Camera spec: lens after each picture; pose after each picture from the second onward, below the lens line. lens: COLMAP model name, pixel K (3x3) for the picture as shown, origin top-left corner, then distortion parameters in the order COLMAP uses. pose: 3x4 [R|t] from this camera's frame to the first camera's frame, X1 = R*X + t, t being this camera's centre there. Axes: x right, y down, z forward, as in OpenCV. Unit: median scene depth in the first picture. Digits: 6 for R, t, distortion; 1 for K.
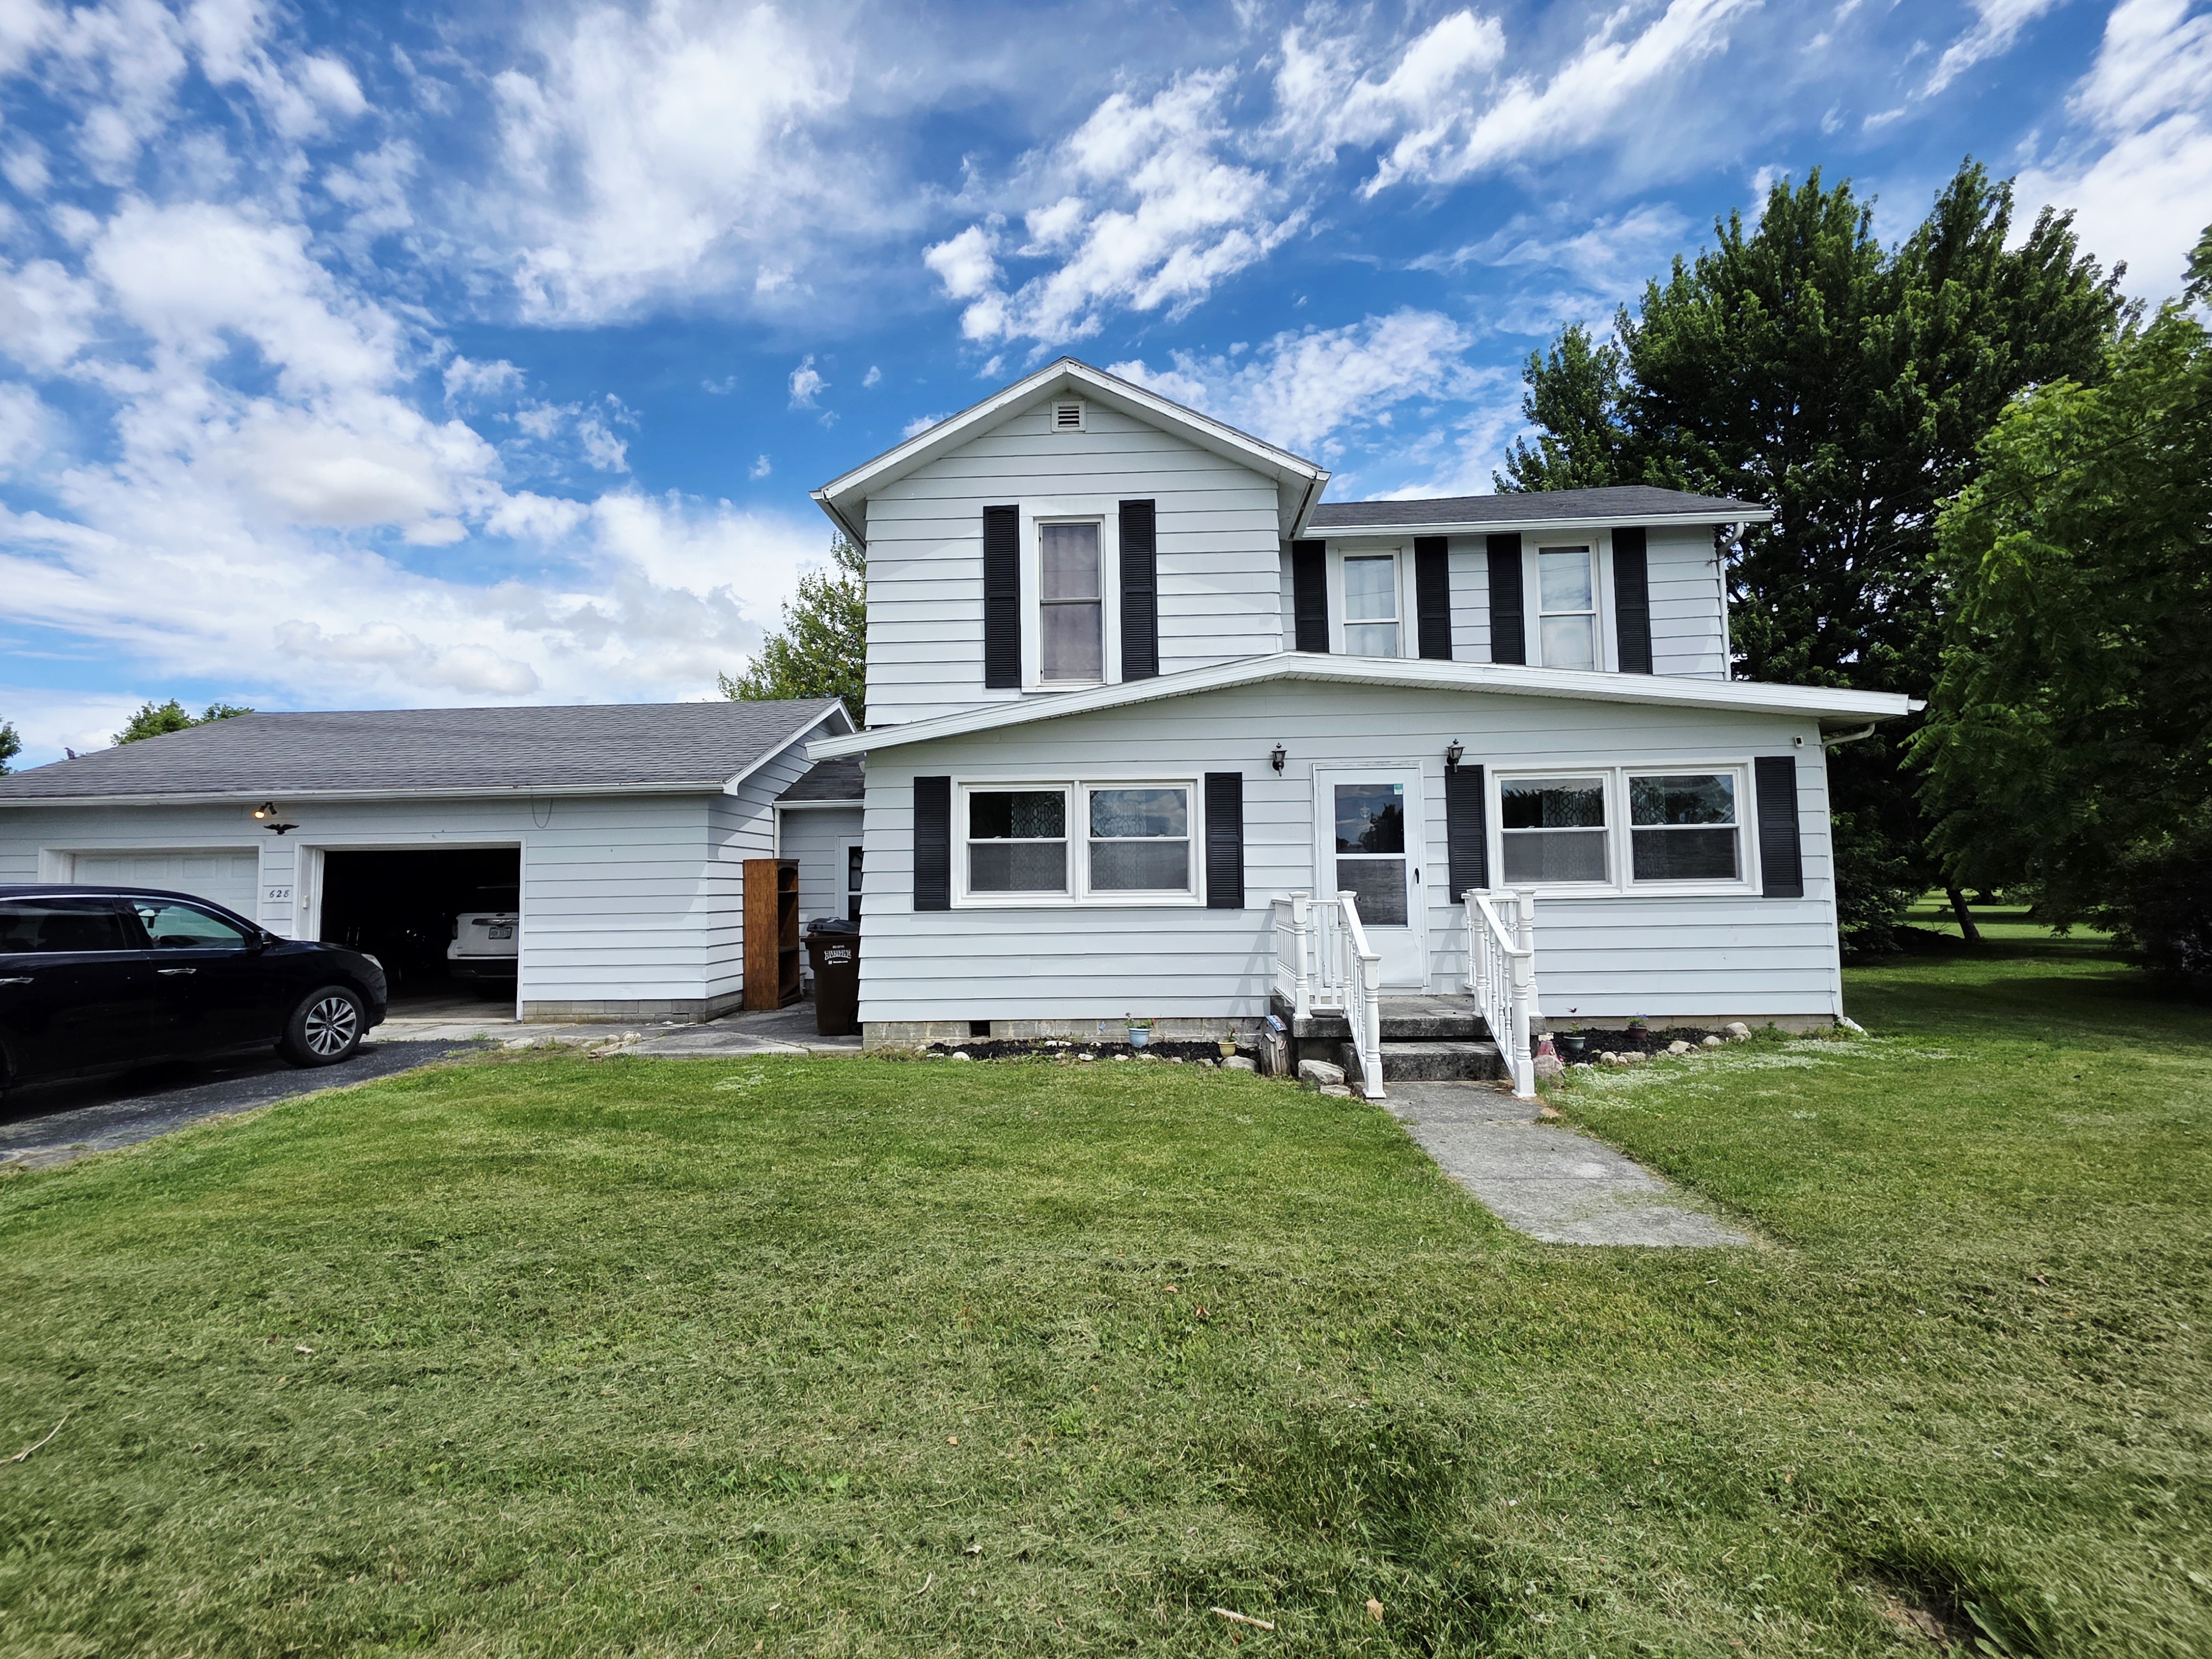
lens RADIAL K [[983.7, 0, 1110.9], [0, 983.7, 817.6], [0, 0, 1]] dist [0.003444, -0.003348]
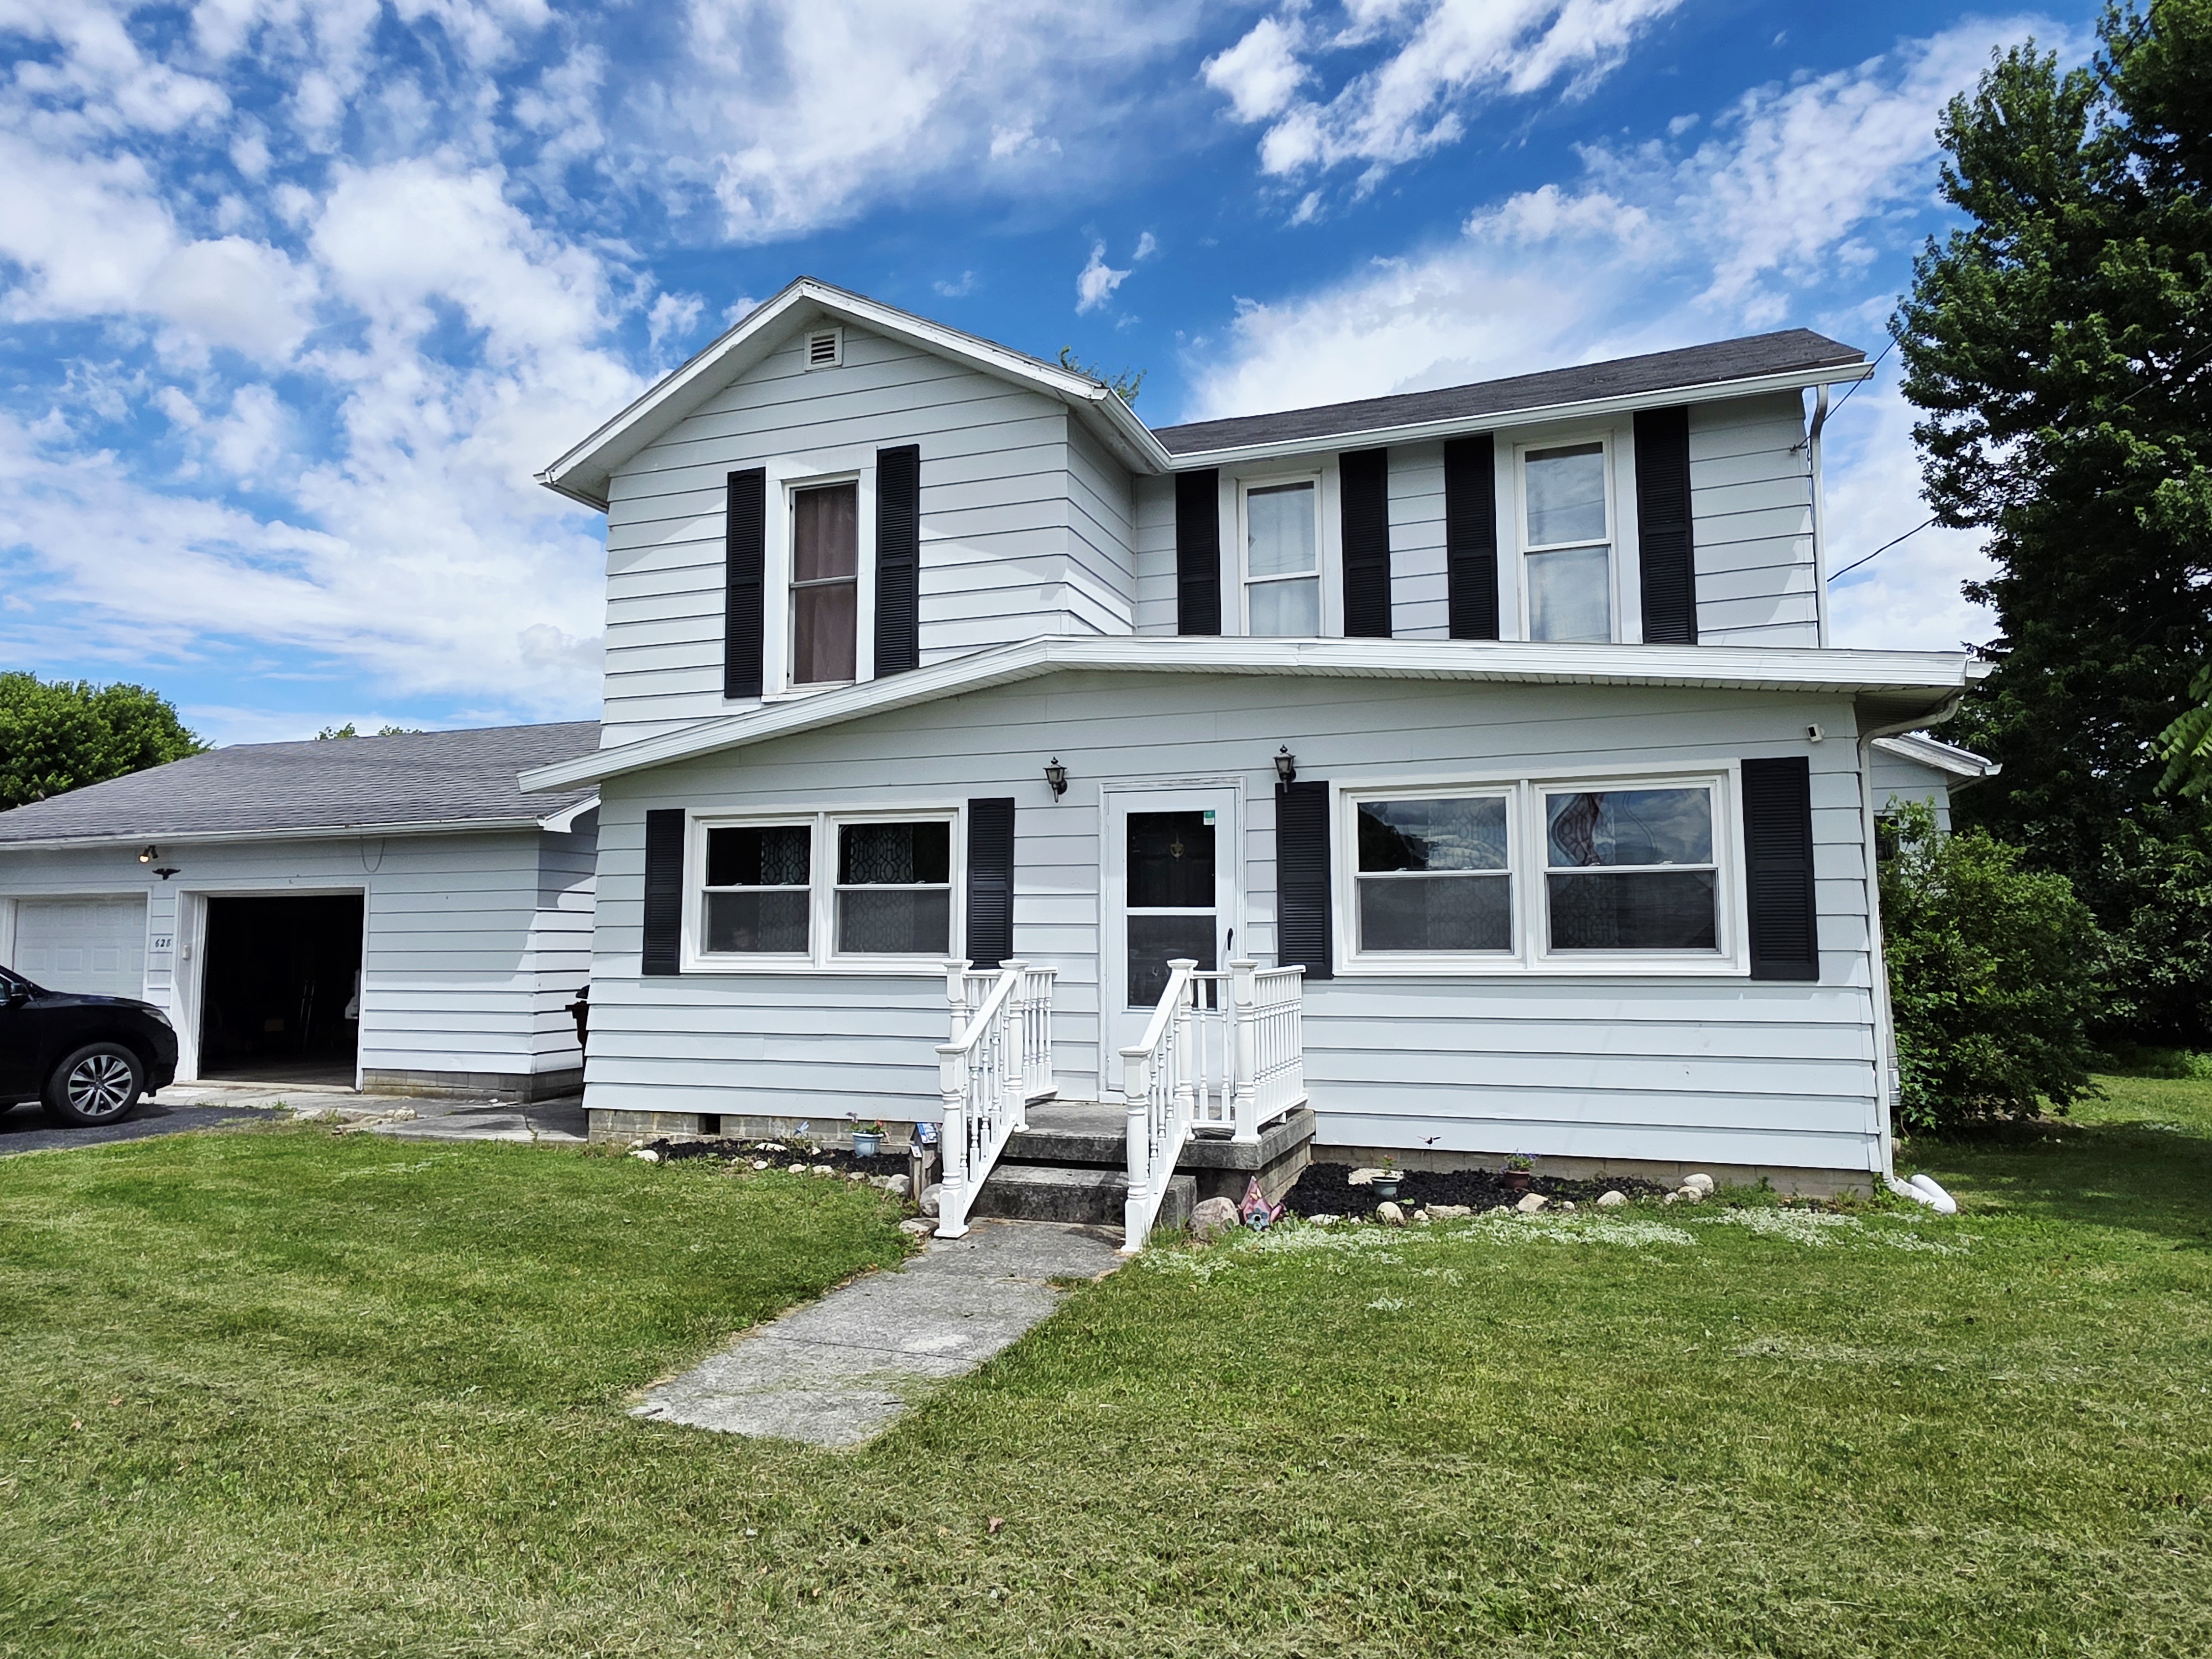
lens RADIAL K [[1379.7, 0, 1090.5], [0, 1379.7, 826.7], [0, 0, 1]] dist [0.006314, -0.005167]
pose [[0.953129, -0.013371, -0.302268, 0.493966], [0.010107, 0.999873, -0.012360, -0.010534], [0.302394, 0.008725, 0.953143, 0.018009]]
